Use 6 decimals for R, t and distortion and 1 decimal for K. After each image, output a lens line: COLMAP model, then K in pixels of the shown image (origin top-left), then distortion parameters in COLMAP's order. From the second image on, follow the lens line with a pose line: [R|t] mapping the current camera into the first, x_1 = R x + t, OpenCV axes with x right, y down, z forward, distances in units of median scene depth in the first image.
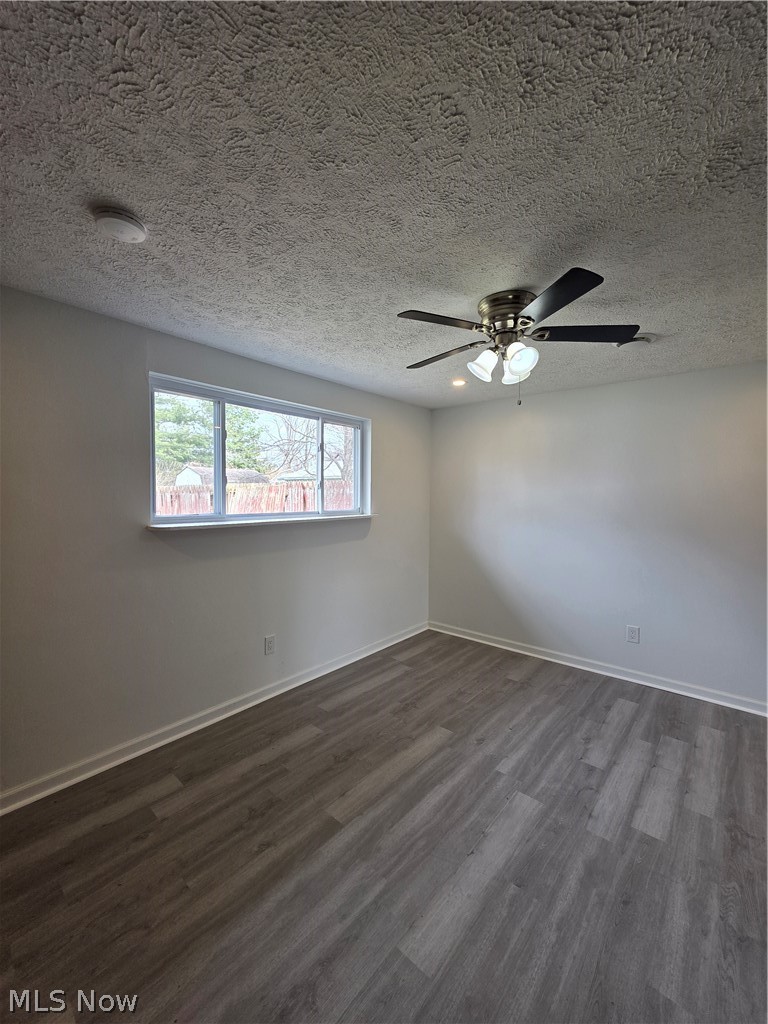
lens RADIAL K [[411.3, 0, 385.9], [0, 411.3, 512.6], [0, 0, 1]] dist [0.001140, 0.000316]
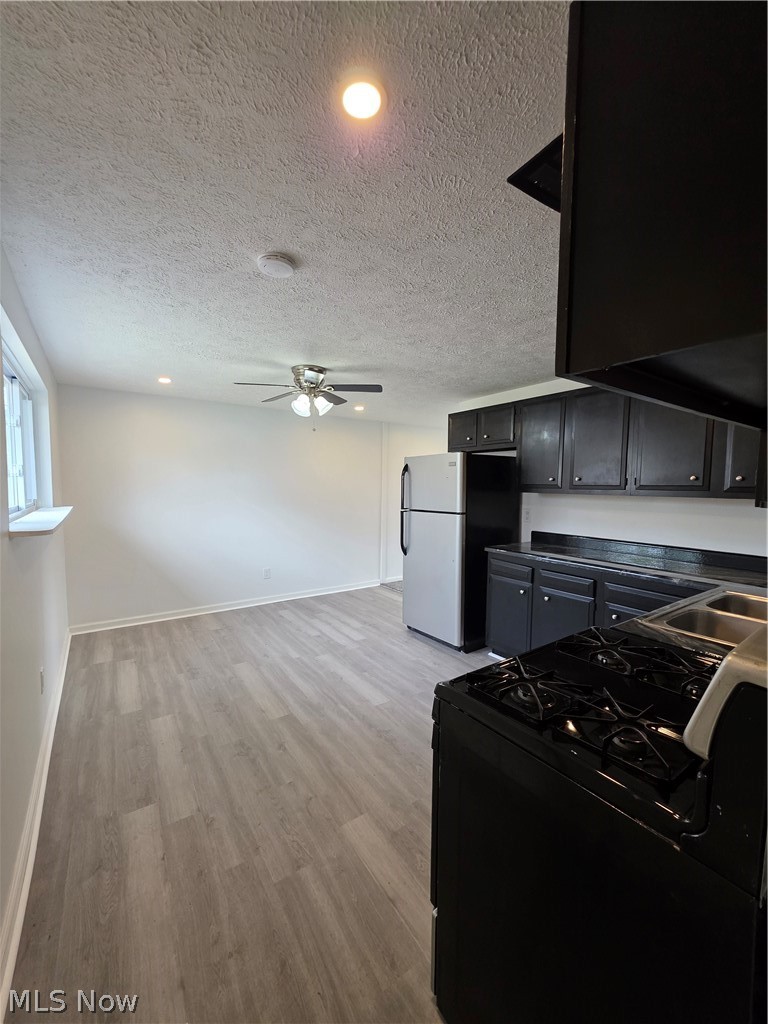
lens RADIAL K [[411.3, 0, 384.9], [0, 411.3, 513.0], [0, 0, 1]] dist [0.001140, 0.000316]
pose [[0.259017, -0.071832, 0.963198, -1.070594], [0.039195, 0.997191, 0.063827, -0.016217], [-0.965077, 0.021220, 0.261105, 0.229133]]
